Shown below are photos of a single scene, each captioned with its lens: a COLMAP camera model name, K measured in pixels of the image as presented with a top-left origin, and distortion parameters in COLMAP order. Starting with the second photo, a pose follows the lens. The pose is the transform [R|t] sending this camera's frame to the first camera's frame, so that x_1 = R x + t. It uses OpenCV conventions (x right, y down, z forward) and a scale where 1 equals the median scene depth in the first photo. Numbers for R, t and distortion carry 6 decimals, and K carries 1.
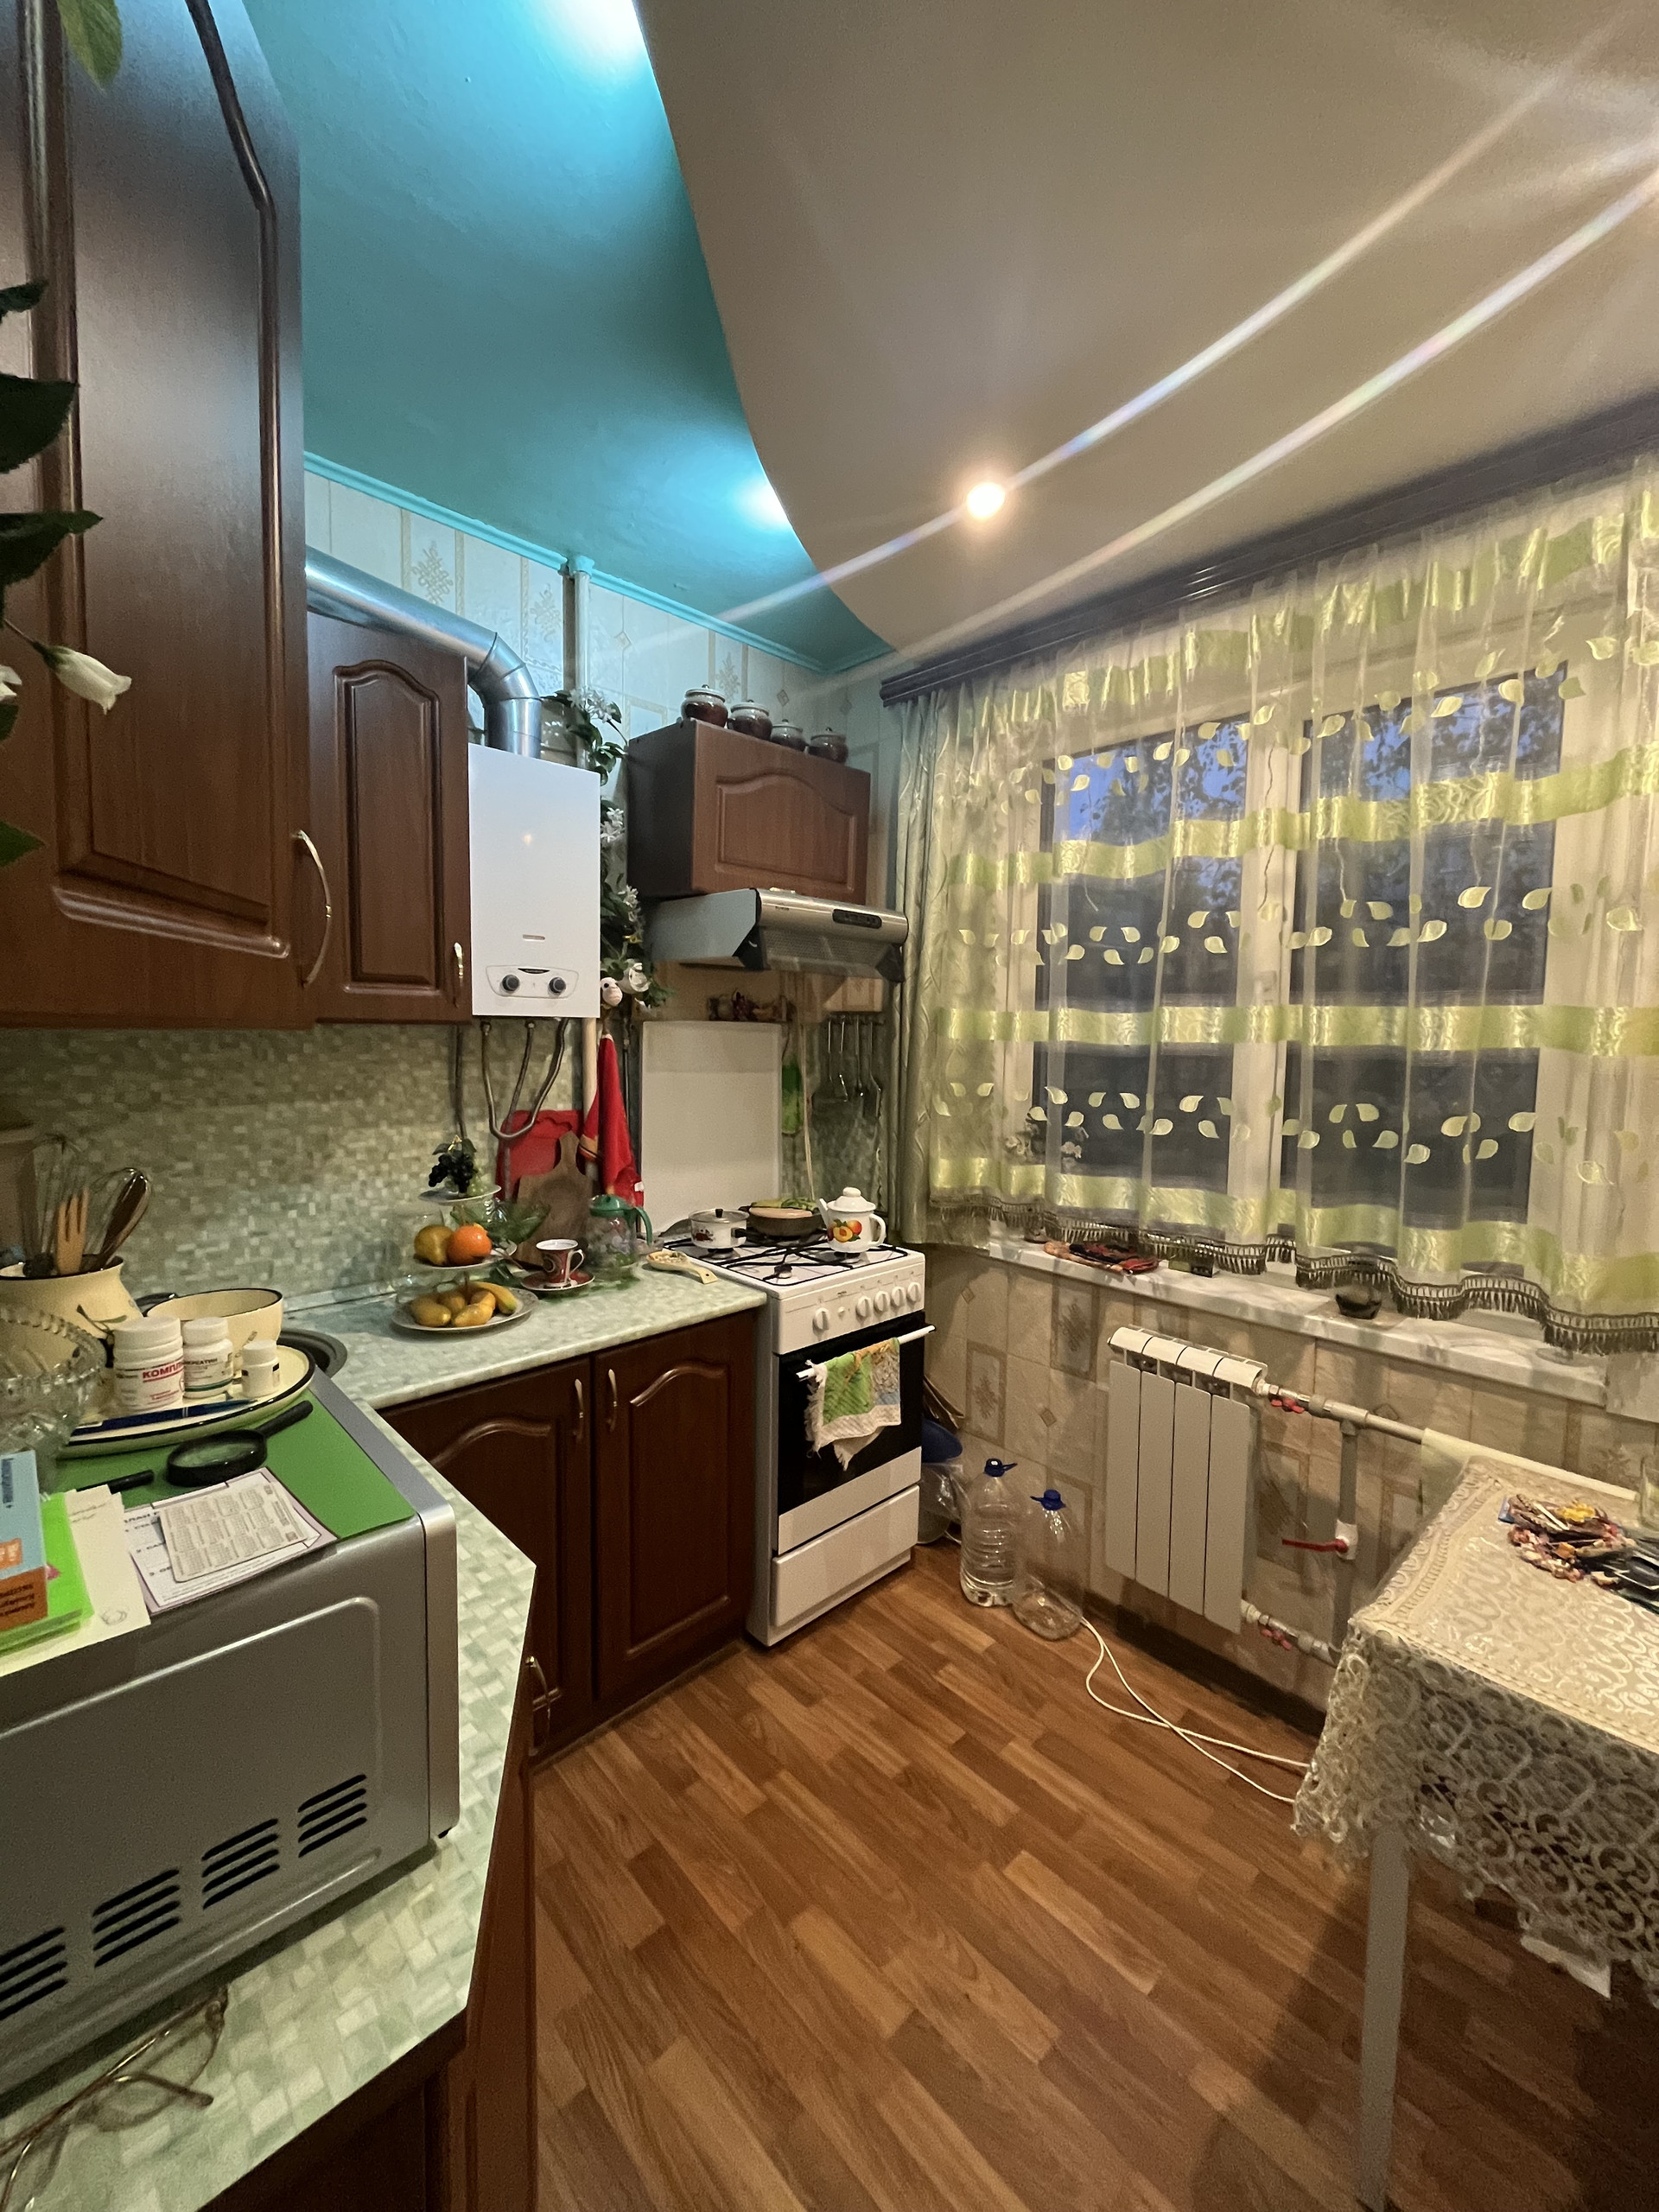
lens RADIAL K [[896.9, 0, 830.9], [0, 896.9, 1102.2], [0, 0, 1]] dist [-0.002556, -0.000028]
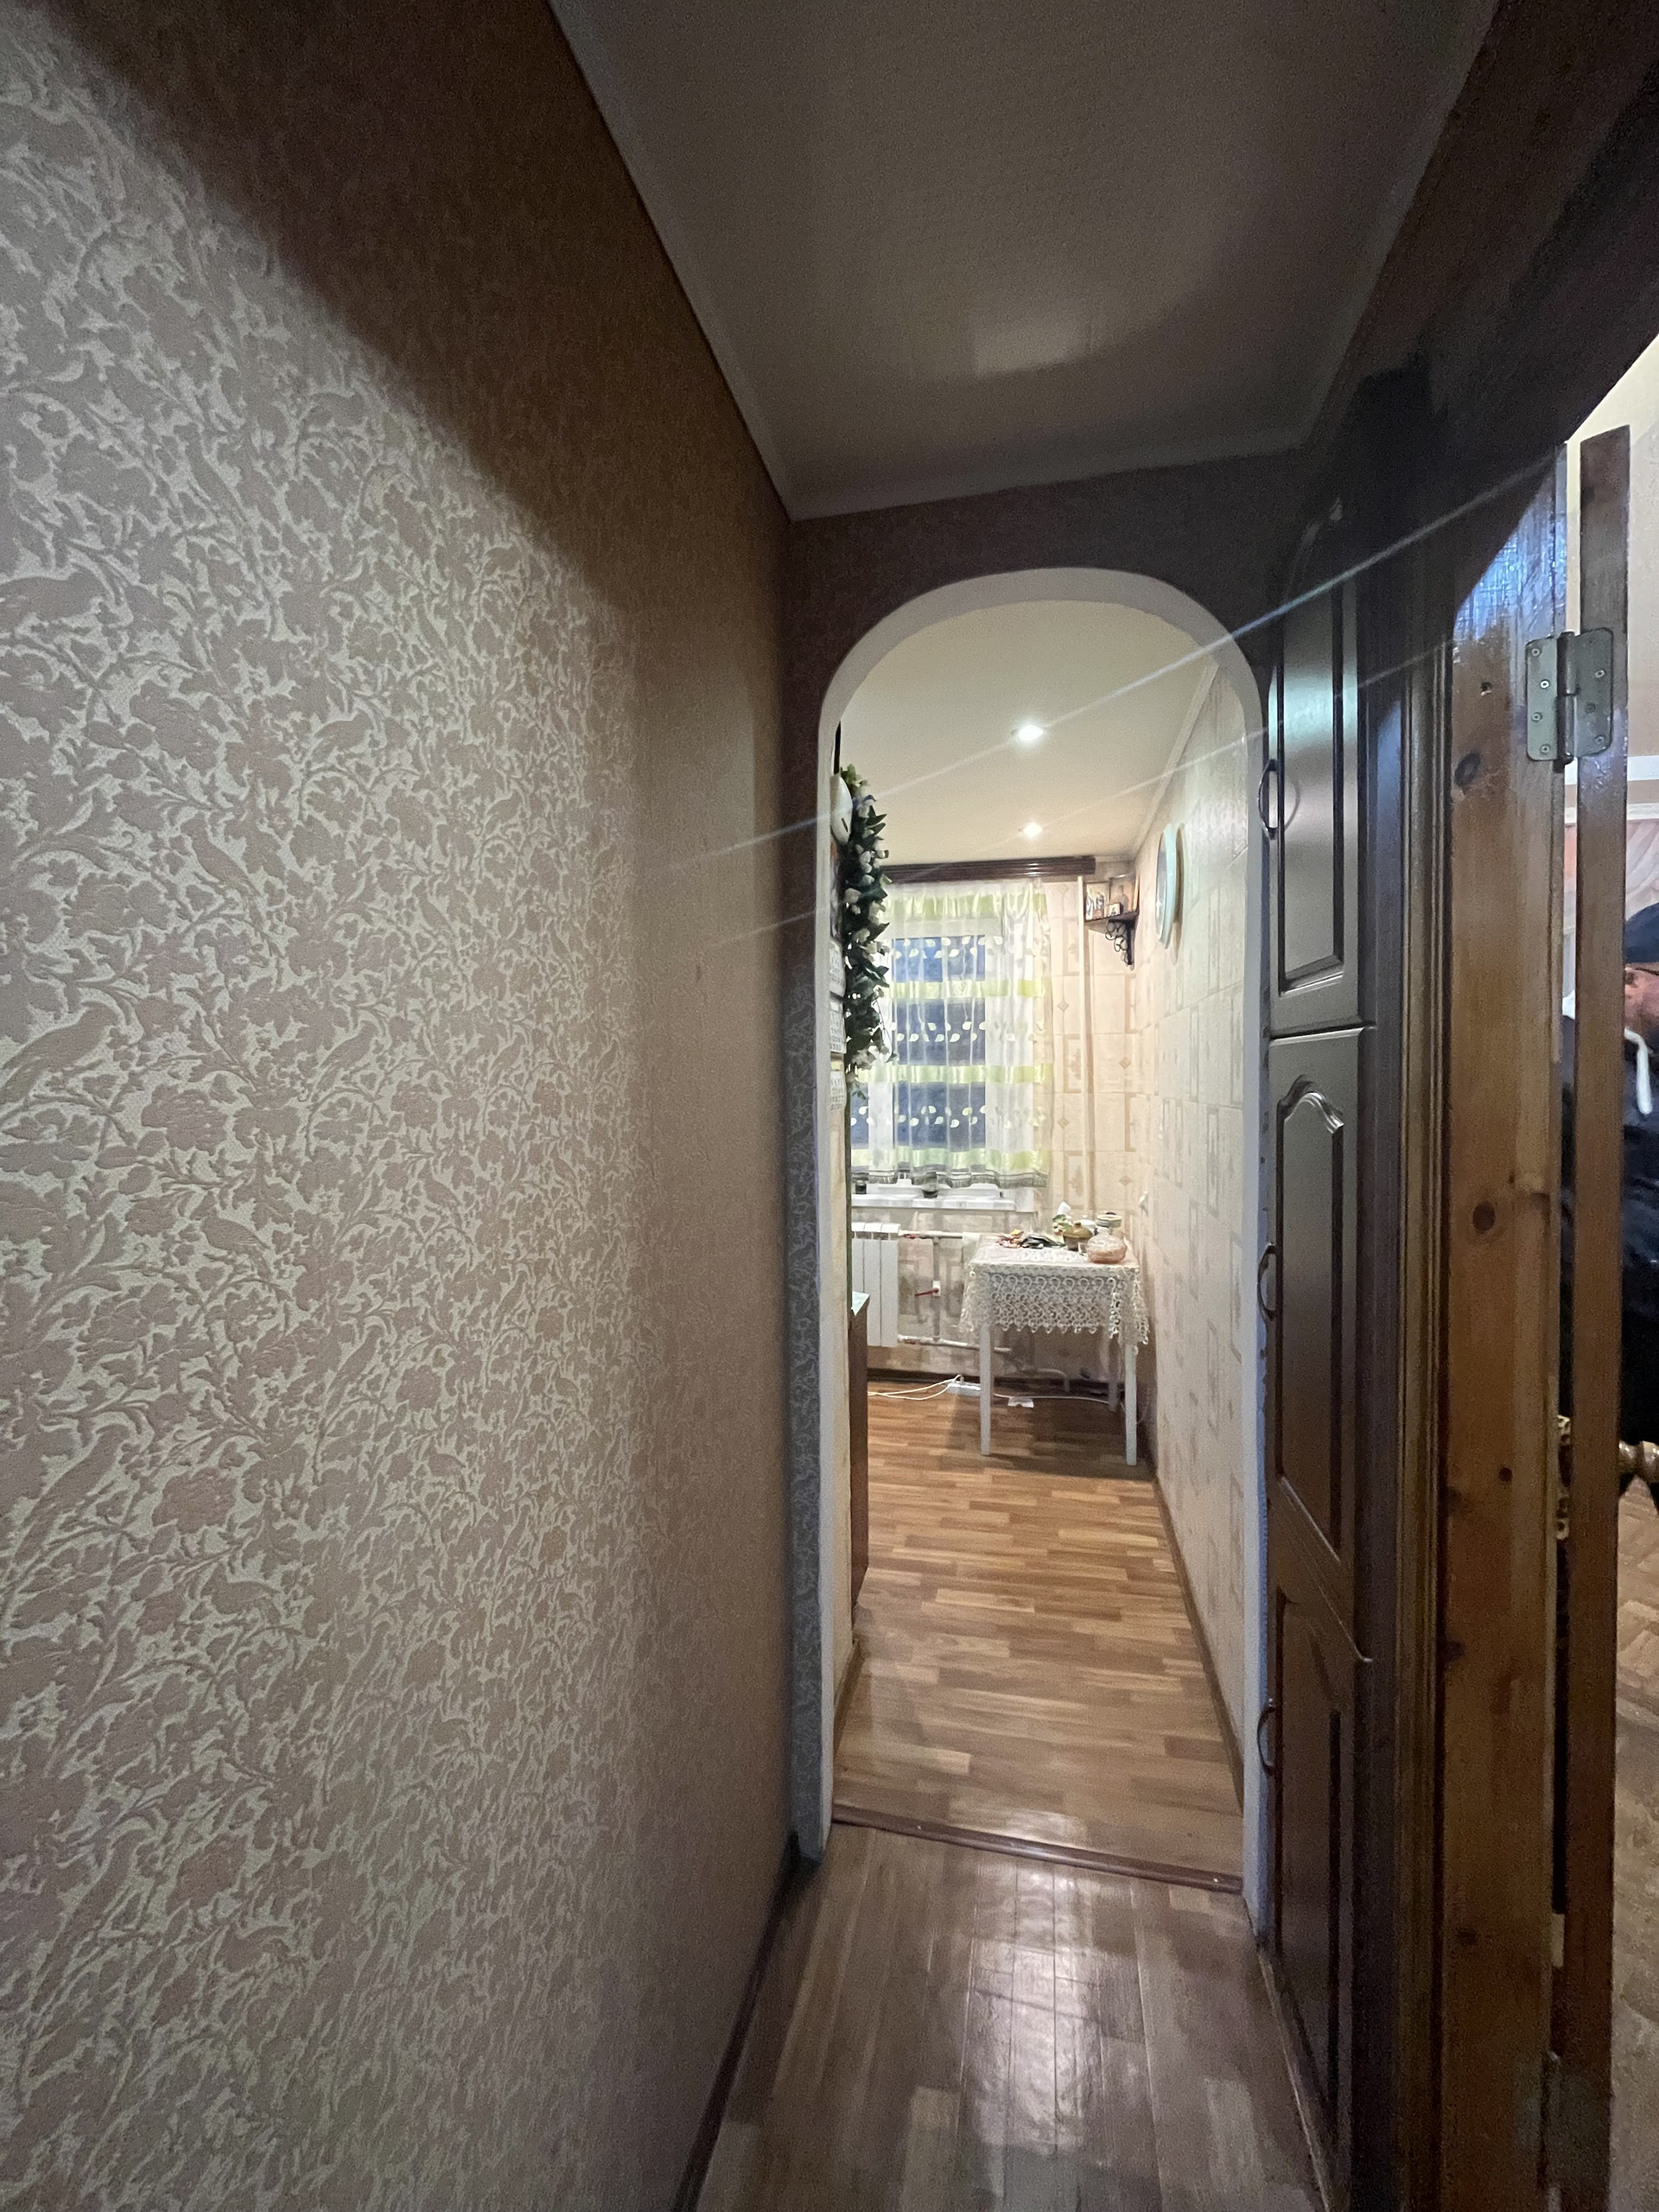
lens RADIAL K [[896.9, 0, 832.4], [0, 896.9, 1103.0], [0, 0, 1]] dist [-0.002556, -0.000028]
pose [[0.835045, -0.035267, 0.549051, -1.020106], [0.060852, 0.997741, -0.028462, 0.049943], [-0.546807, 0.057178, 0.835304, -0.934300]]
